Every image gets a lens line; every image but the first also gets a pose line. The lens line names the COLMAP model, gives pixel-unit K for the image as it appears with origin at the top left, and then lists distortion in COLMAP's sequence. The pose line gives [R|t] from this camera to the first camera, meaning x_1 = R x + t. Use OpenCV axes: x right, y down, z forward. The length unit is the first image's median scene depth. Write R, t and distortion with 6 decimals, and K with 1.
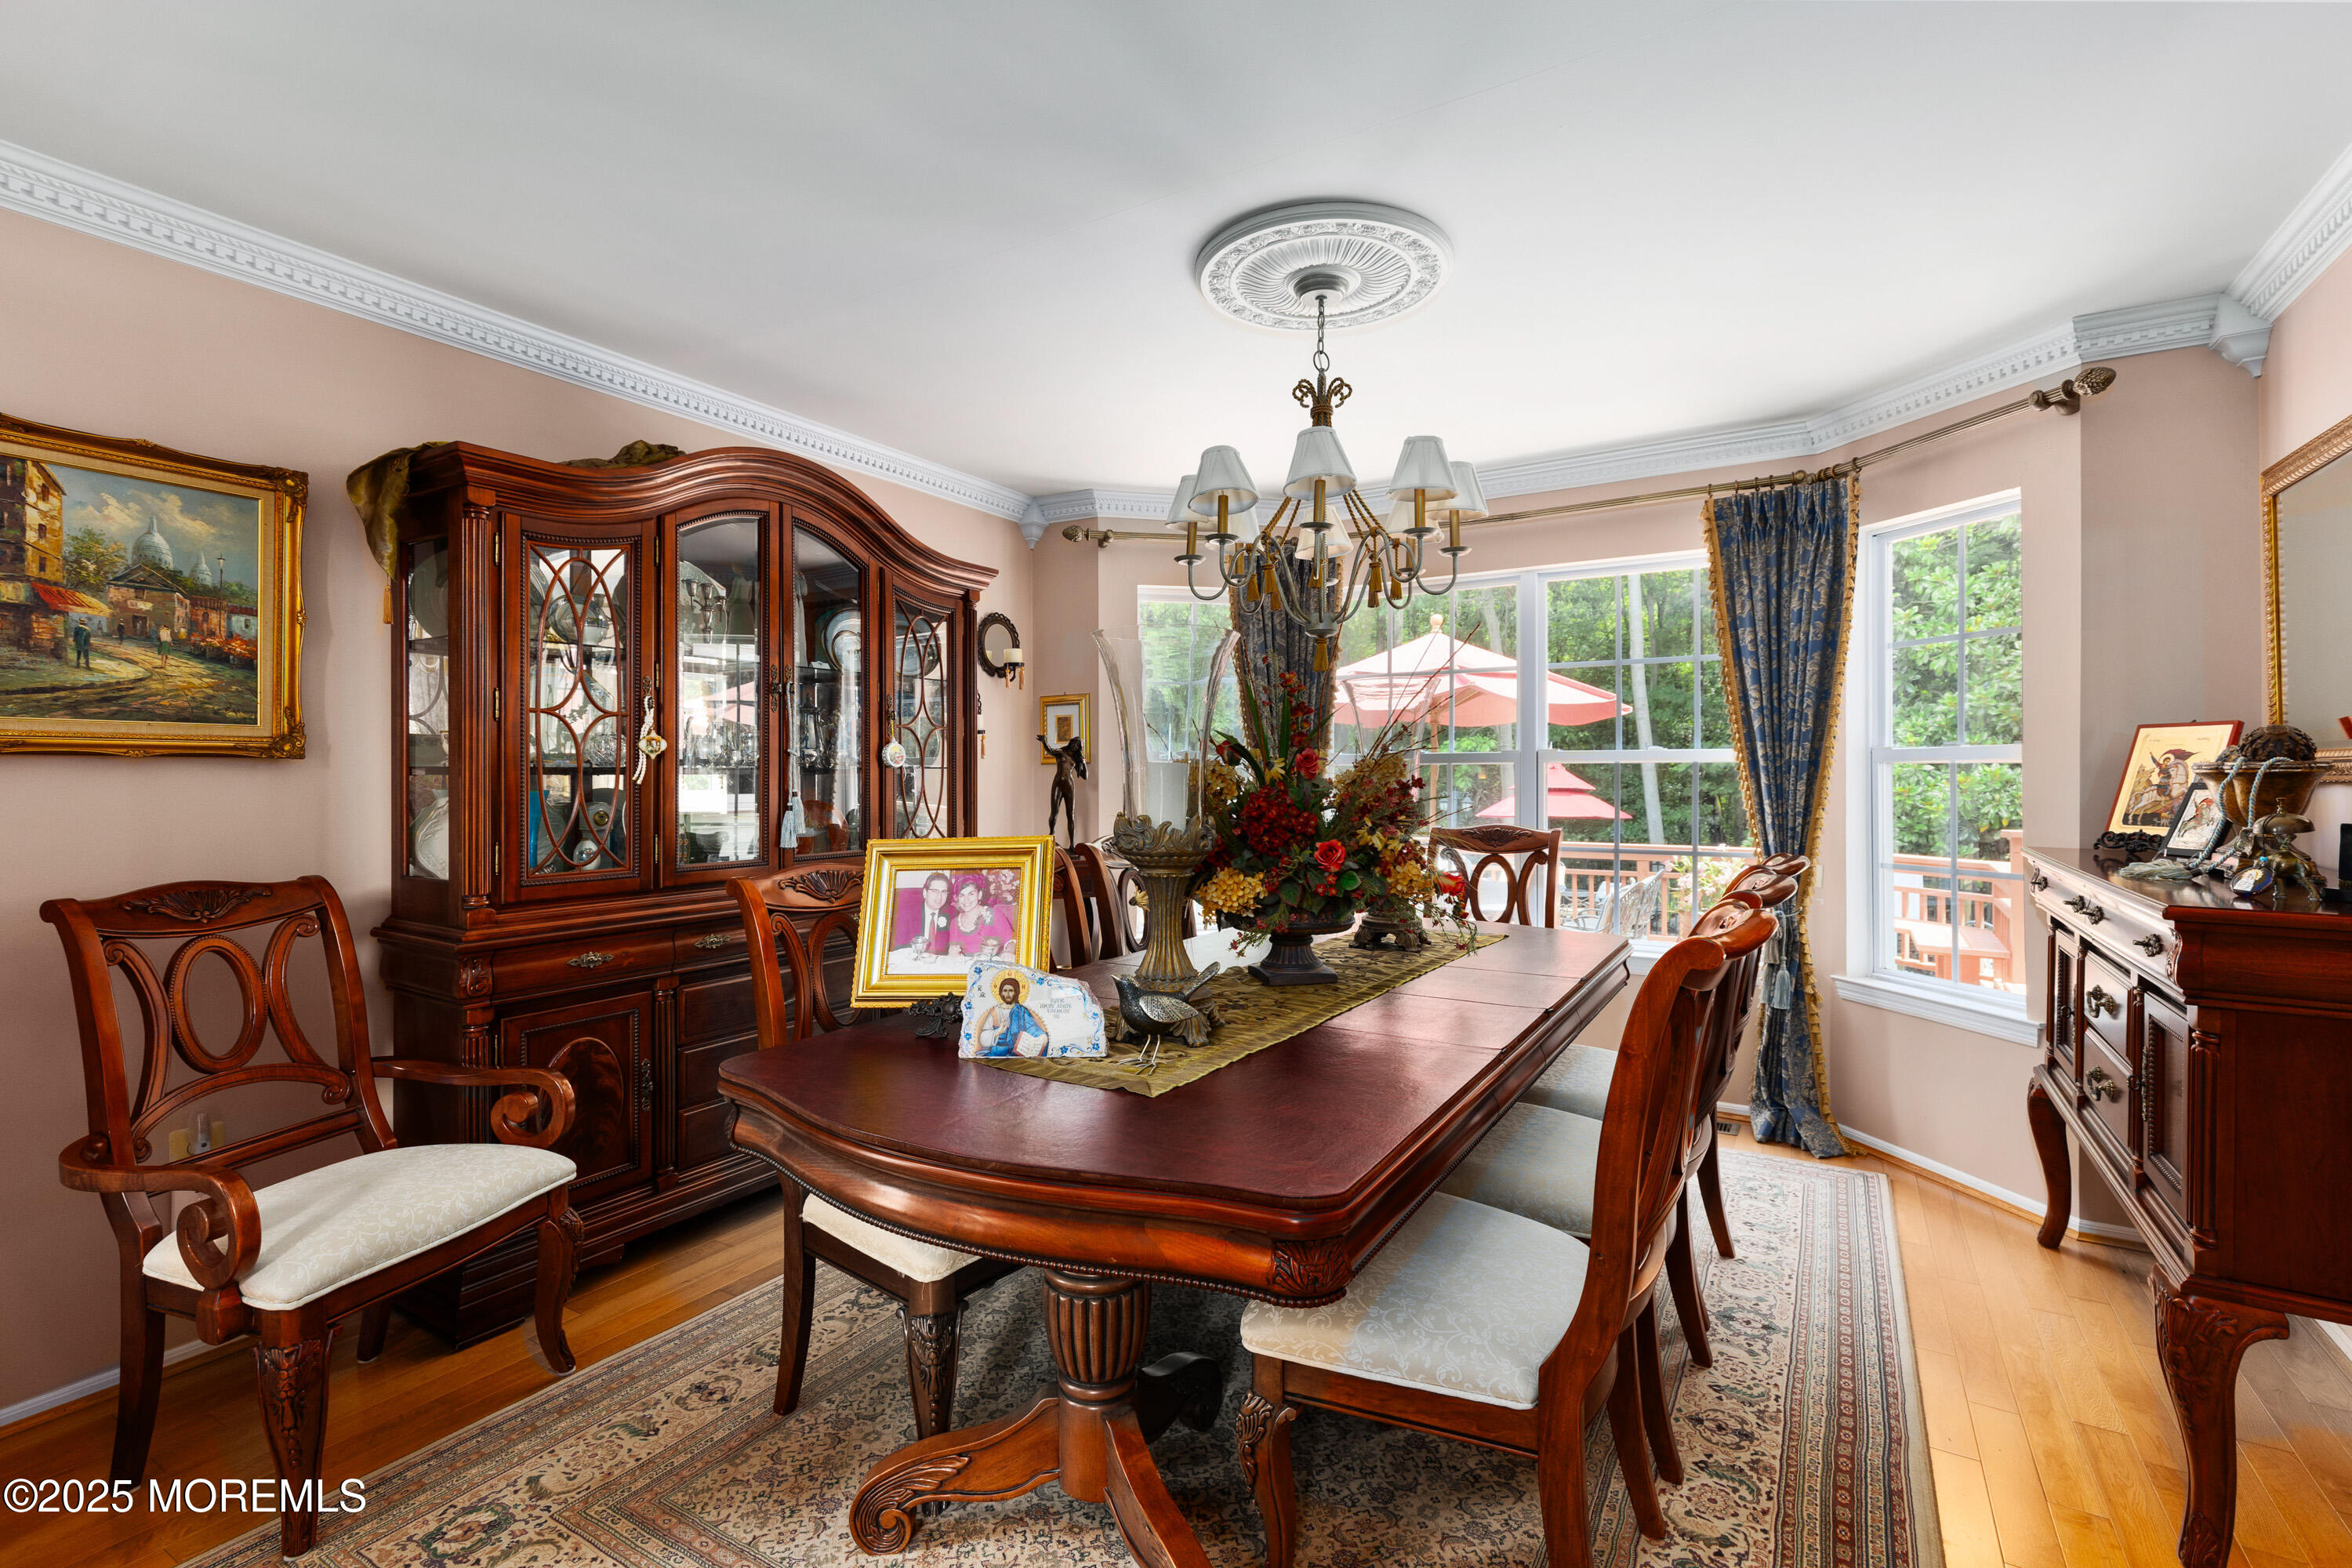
lens RADIAL K [[1070.9, 0, 1194.8], [0, 1070.9, 767.1], [0, 0, 1]] dist [0.002746, 0.000072]
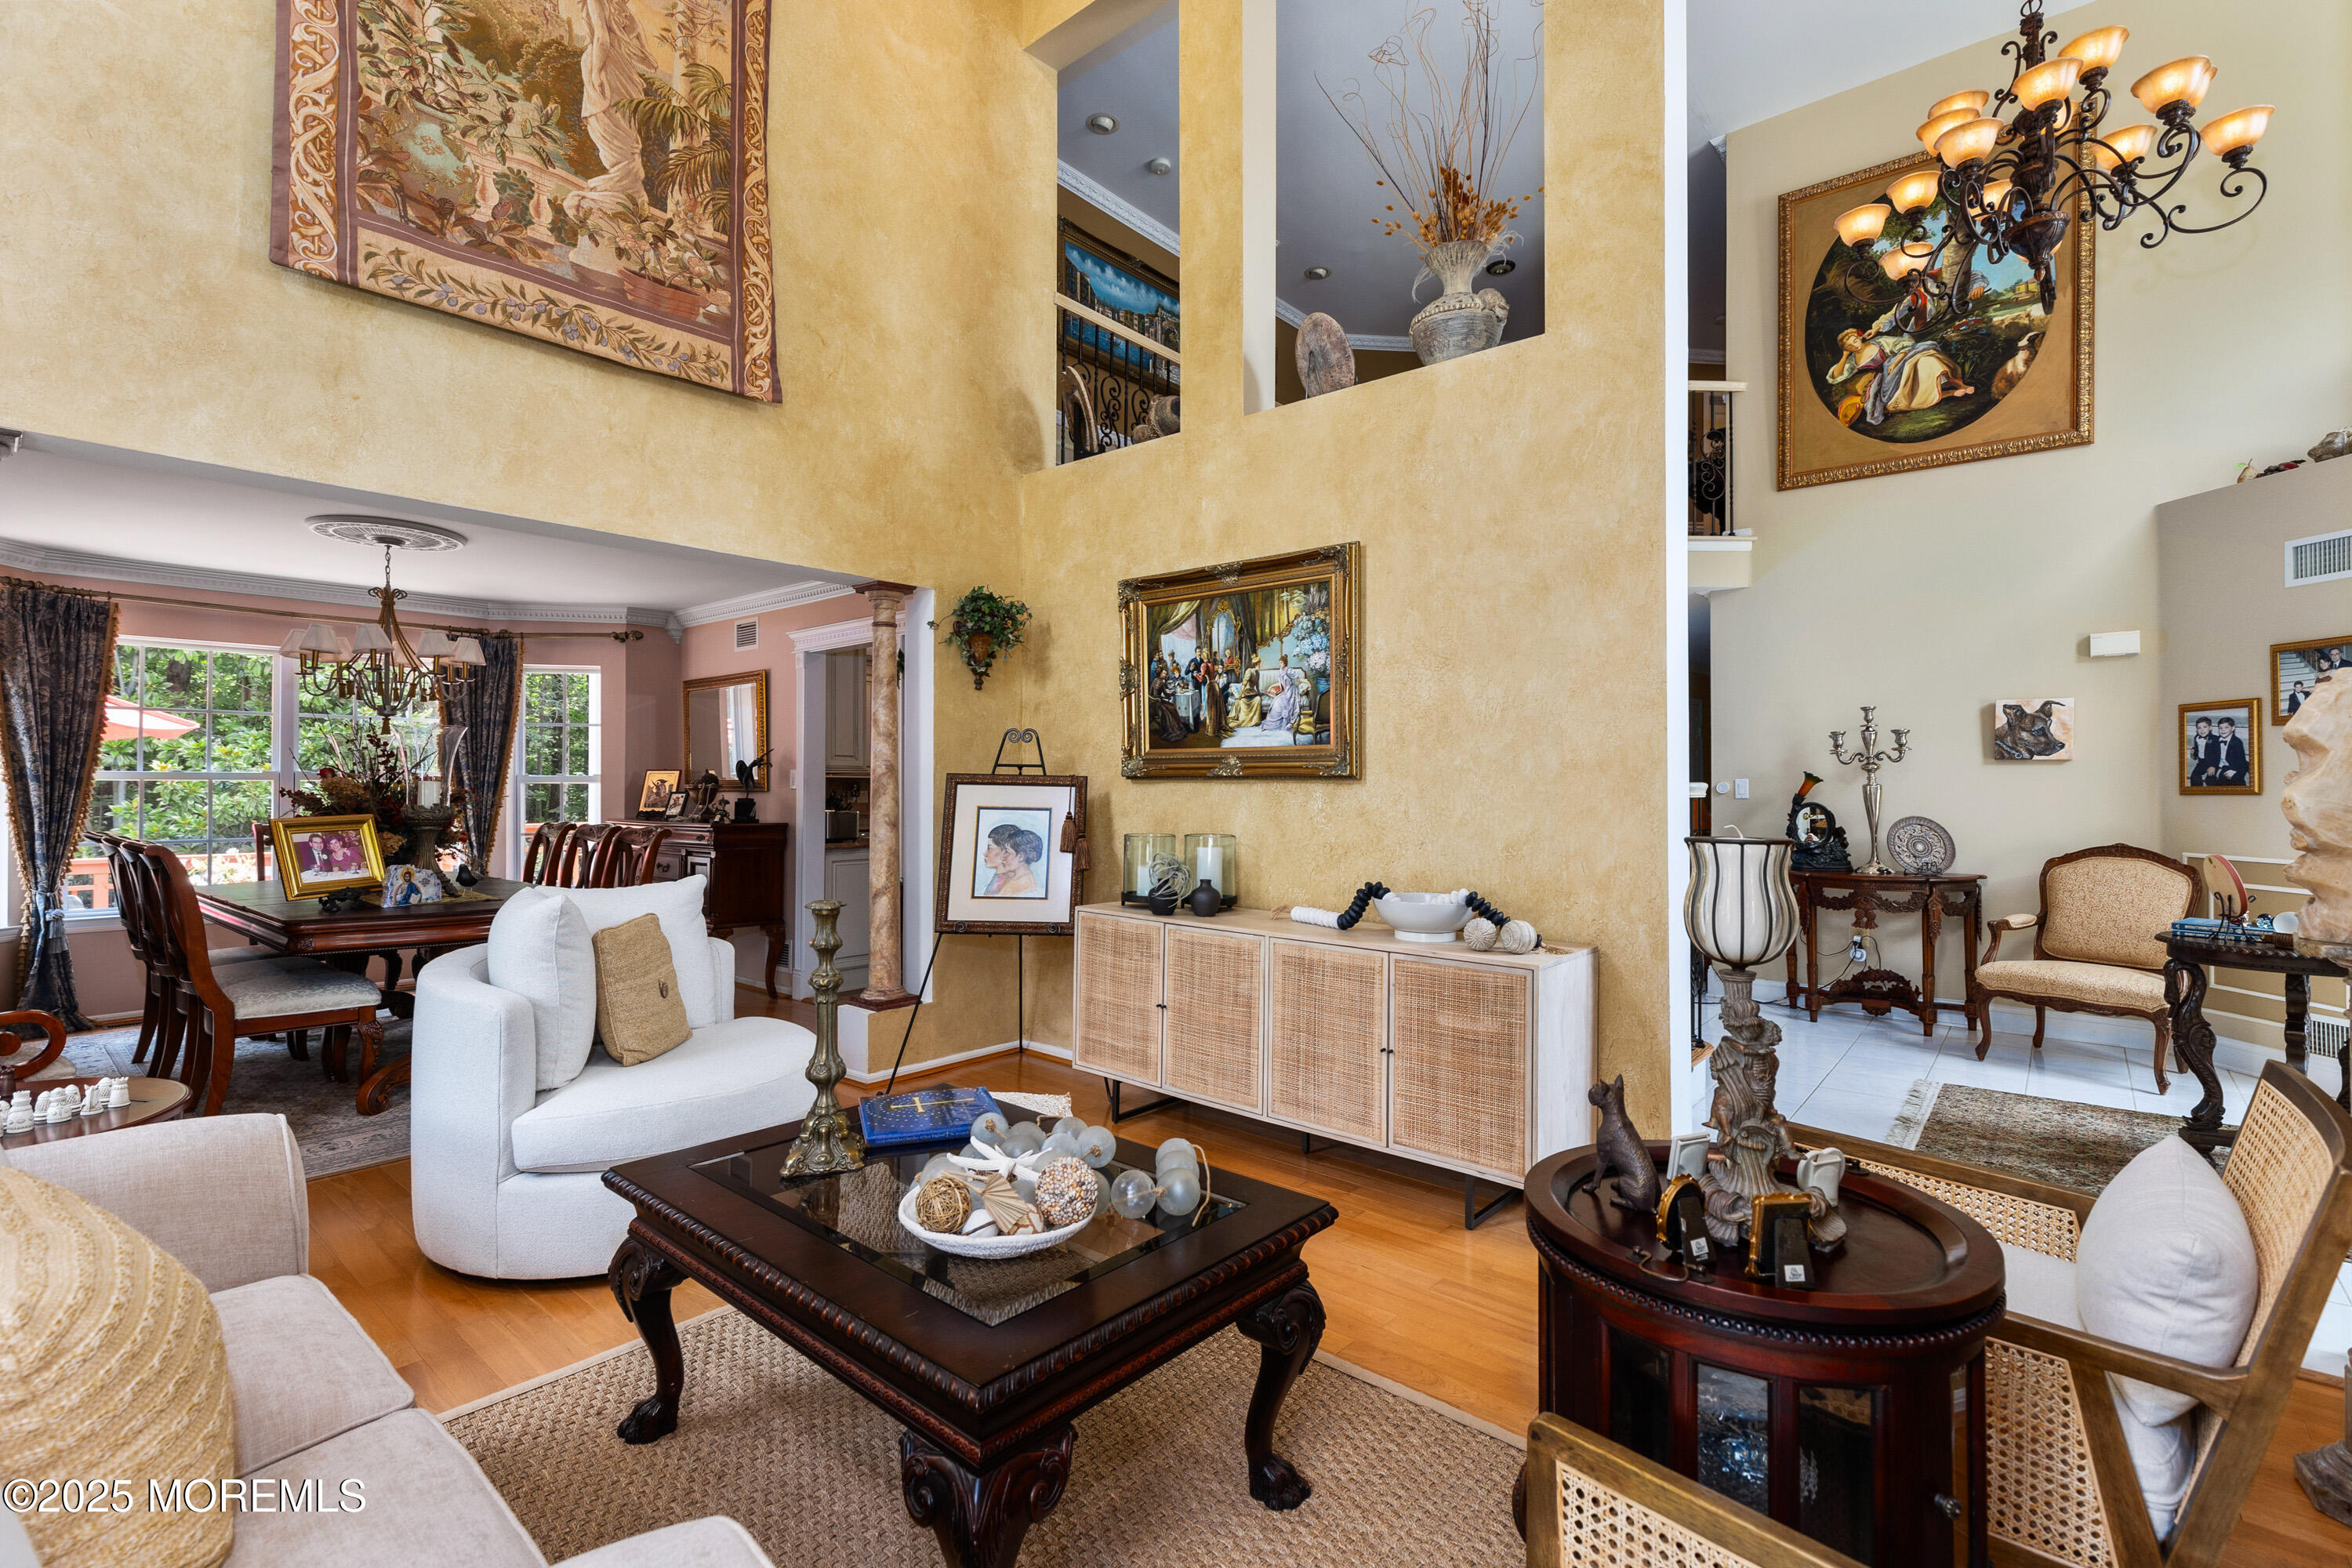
lens RADIAL K [[1070.9, 0, 1194.8], [0, 1070.9, 767.1], [0, 0, 1]] dist [0.002746, 0.000072]
pose [[0.157464, 0.024768, 0.987214, -1.549435], [-0.009681, 0.999676, -0.023536, 0.002232], [-0.987477, -0.005851, 0.157652, -0.762594]]
